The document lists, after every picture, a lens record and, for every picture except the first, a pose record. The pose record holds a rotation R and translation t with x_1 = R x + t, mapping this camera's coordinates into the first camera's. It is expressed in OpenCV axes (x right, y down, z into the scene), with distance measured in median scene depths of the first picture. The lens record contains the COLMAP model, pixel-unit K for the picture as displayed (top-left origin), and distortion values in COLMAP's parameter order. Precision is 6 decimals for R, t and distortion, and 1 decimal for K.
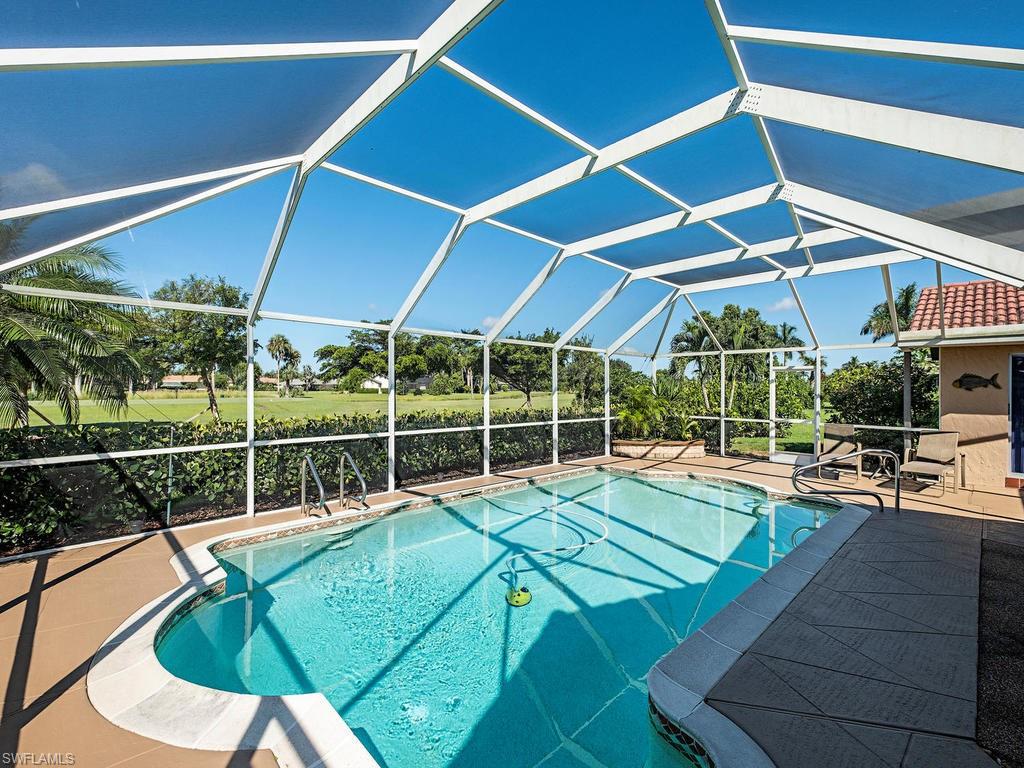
lens RADIAL K [[452.7, 0, 513.0], [0, 452.7, 386.5], [0, 0, 1]] dist [0.003589, 0.000376]
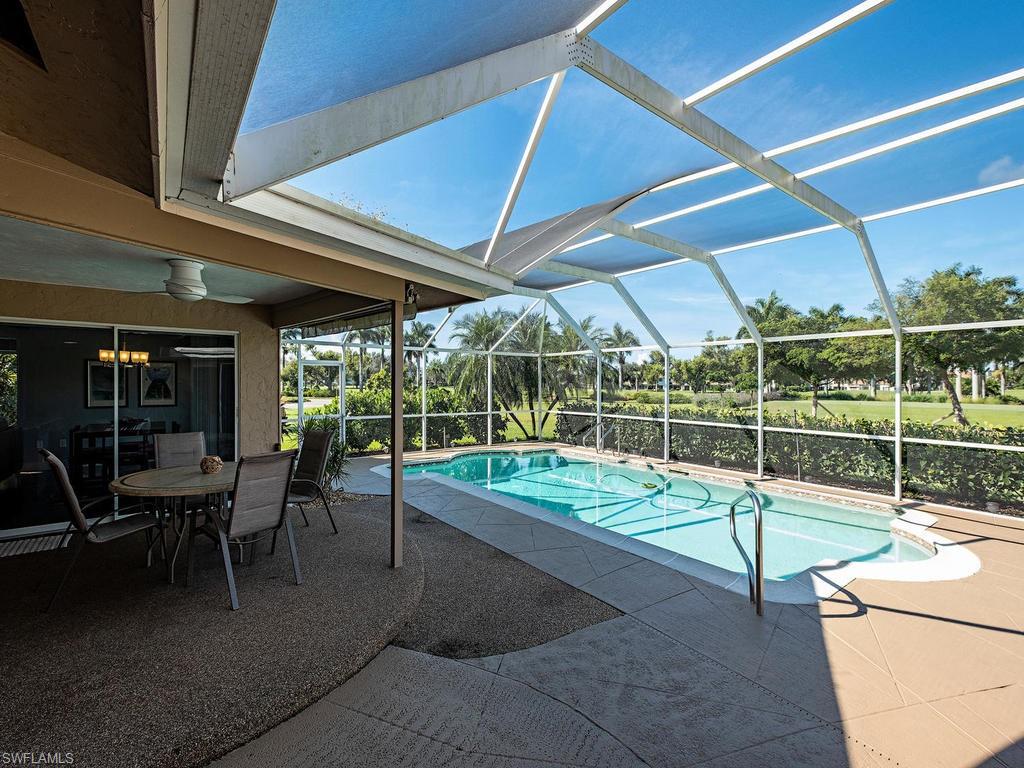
lens RADIAL K [[452.7, 0, 512.7], [0, 452.7, 382.8], [0, 0, 1]] dist [0.003589, 0.000376]
pose [[-0.112971, 0.001253, -0.993597, 0.986805], [0.007101, 0.999975, 0.000453, -0.017856], [0.993573, -0.007005, -0.112977, 0.520969]]
